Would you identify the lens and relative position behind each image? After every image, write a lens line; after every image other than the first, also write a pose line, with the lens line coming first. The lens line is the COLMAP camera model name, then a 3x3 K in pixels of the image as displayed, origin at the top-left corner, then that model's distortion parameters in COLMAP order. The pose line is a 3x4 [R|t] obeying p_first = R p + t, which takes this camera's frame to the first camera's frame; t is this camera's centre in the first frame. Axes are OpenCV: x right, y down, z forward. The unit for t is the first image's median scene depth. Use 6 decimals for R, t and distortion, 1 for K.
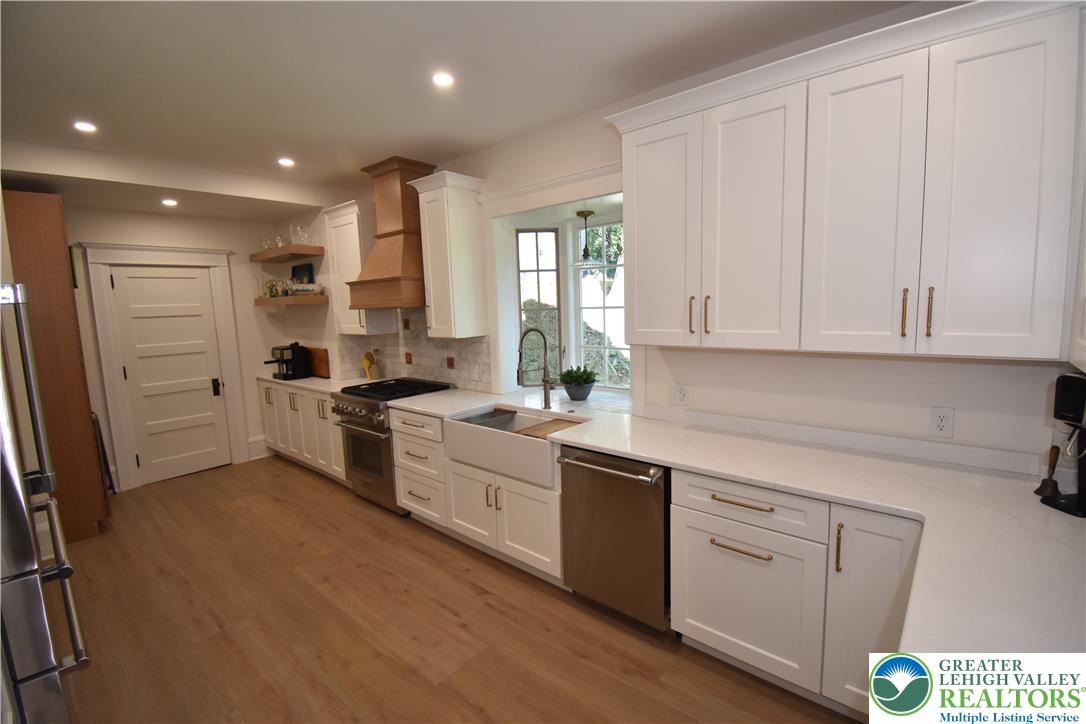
lens RADIAL K [[481.3, 0, 544.8], [0, 481.3, 364.6], [0, 0, 1]] dist [0.034135, -0.034739]
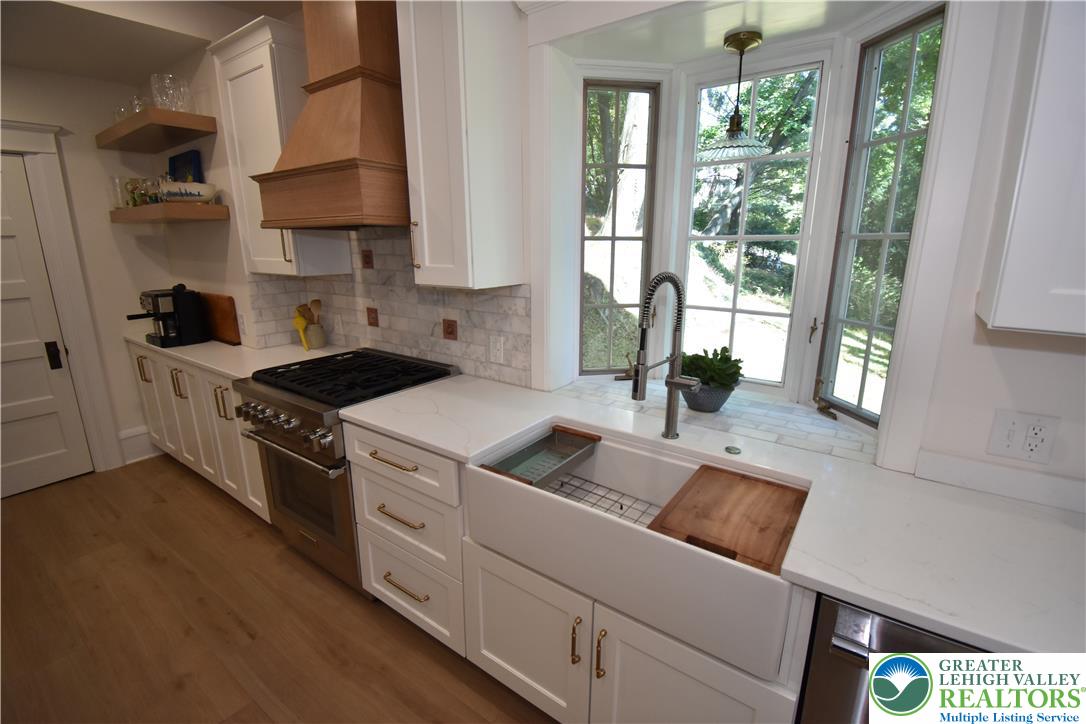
lens RADIAL K [[481.3, 0, 544.8], [0, 481.3, 364.6], [0, 0, 1]] dist [0.034135, -0.034739]
pose [[0.995621, 0.007980, 0.093137, -0.131779], [-0.018917, 0.992935, 0.117142, -0.030534], [-0.091544, -0.118391, 0.988738, 0.400542]]
